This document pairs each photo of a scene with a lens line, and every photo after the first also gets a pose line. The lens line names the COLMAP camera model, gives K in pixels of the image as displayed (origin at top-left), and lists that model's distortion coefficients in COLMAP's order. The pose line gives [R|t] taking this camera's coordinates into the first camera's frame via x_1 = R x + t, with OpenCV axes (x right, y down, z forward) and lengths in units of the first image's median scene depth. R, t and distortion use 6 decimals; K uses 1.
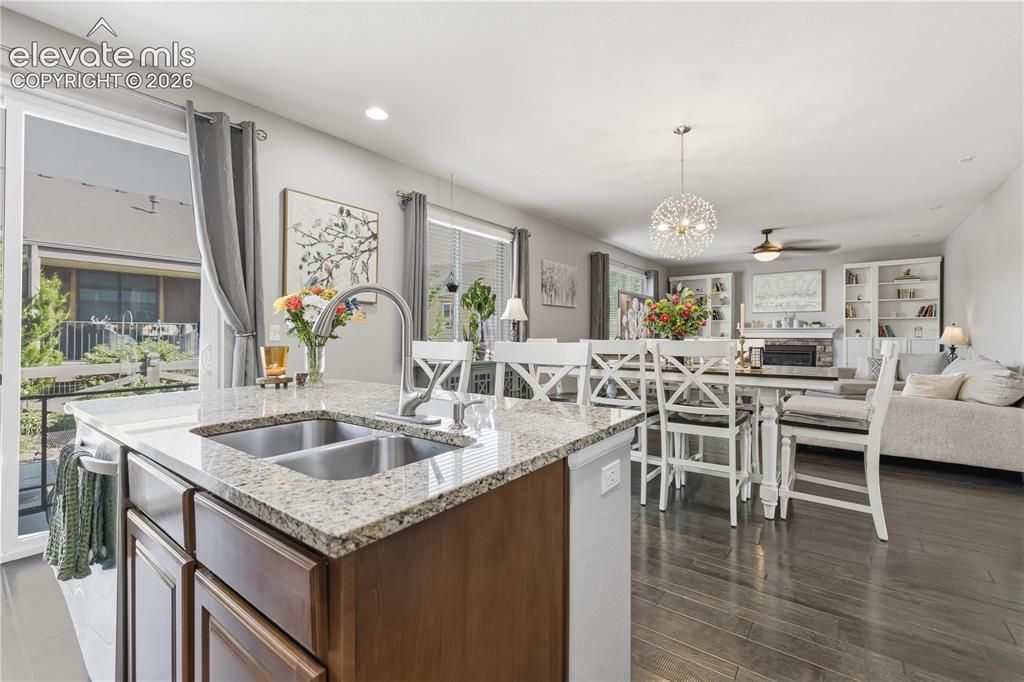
lens RADIAL K [[444.4, 0, 508.9], [0, 444.4, 333.4], [0, 0, 1]] dist [0.017912, 0.000149]
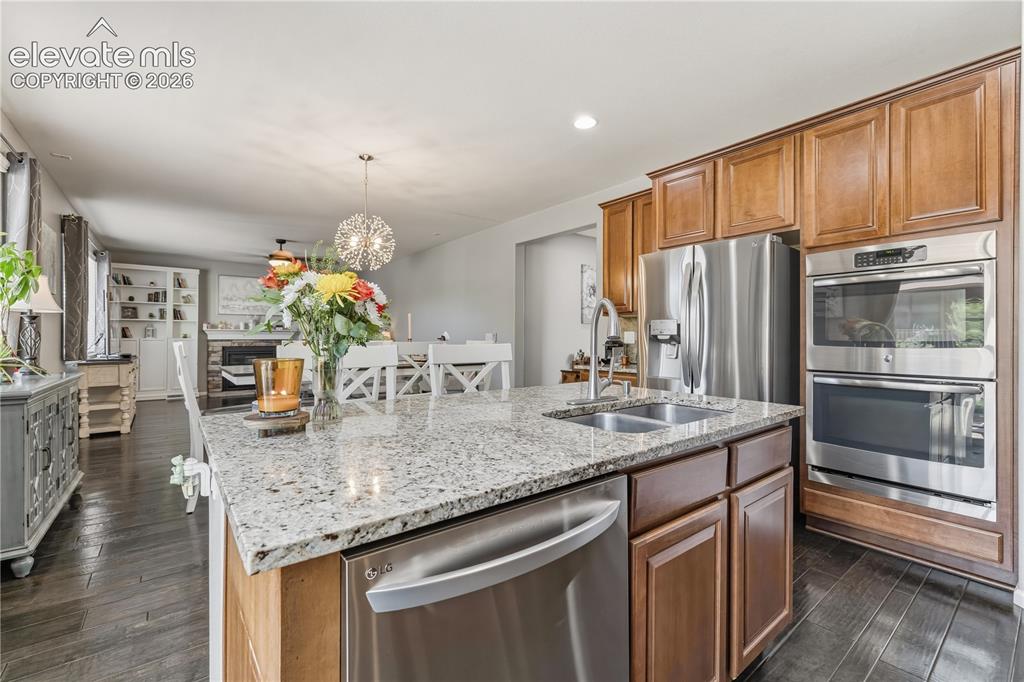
lens RADIAL K [[444.4, 0, 512.2], [0, 444.4, 339.8], [0, 0, 1]] dist [0.017912, 0.000149]
pose [[0.236316, -0.009168, 0.971633, -0.259335], [-0.002442, 0.999947, 0.010029, -0.001045], [-0.971673, -0.004742, 0.236281, 0.151717]]
